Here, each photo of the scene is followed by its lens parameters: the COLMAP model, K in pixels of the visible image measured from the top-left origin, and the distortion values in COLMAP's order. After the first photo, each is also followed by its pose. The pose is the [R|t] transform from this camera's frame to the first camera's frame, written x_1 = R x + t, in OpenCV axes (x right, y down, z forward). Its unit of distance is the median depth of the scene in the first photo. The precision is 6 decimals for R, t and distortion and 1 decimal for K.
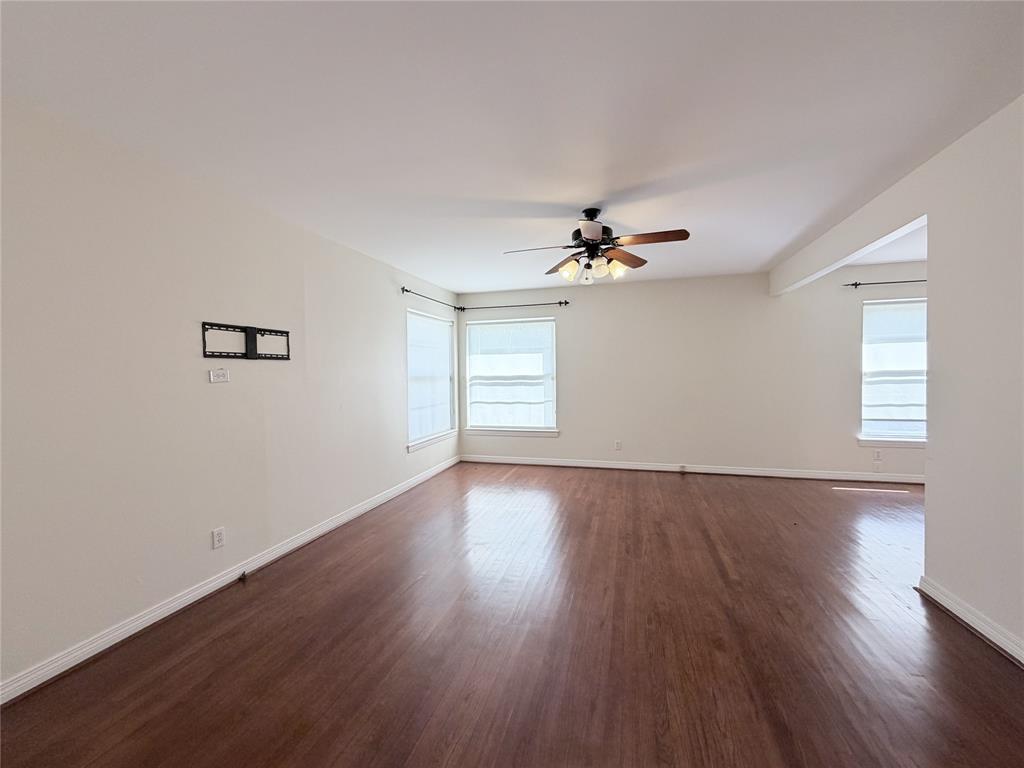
lens RADIAL K [[410.4, 0, 511.2], [0, 410.4, 382.5], [0, 0, 1]] dist [0.000794, 0.000186]
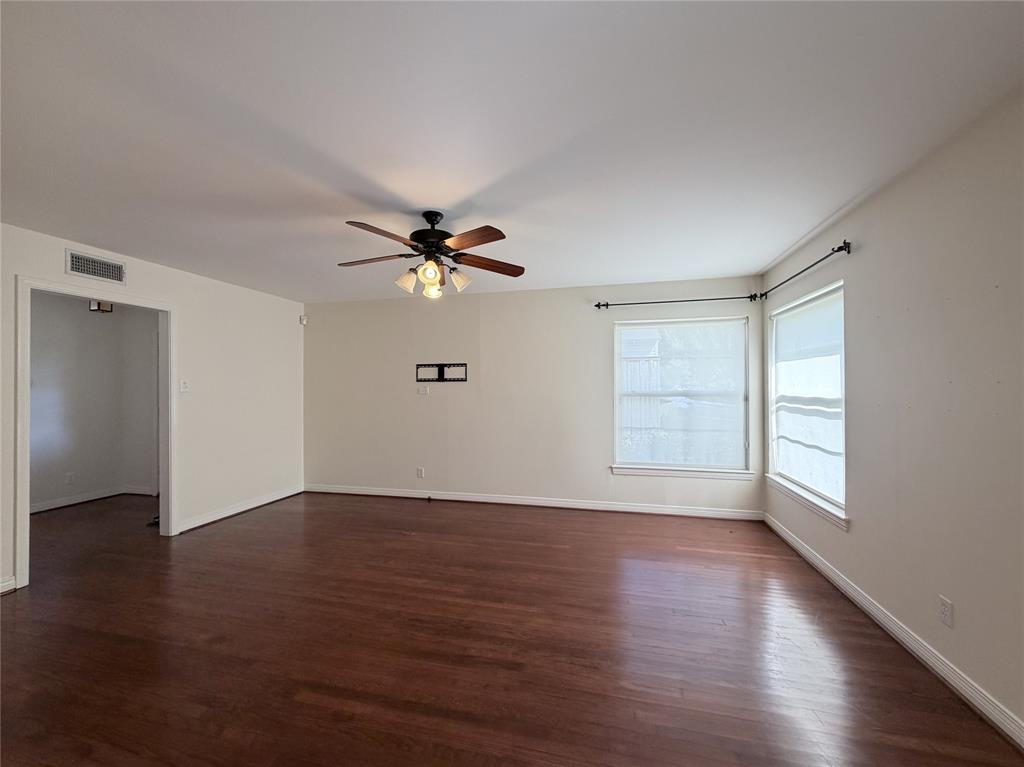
lens RADIAL K [[410.4, 0, 511.2], [0, 410.4, 382.0], [0, 0, 1]] dist [0.000794, 0.000186]
pose [[0.047231, 0.001817, -0.998882, 1.073708], [-0.021394, 0.999771, 0.000807, -0.058074], [0.998655, 0.021332, 0.047259, 1.119171]]
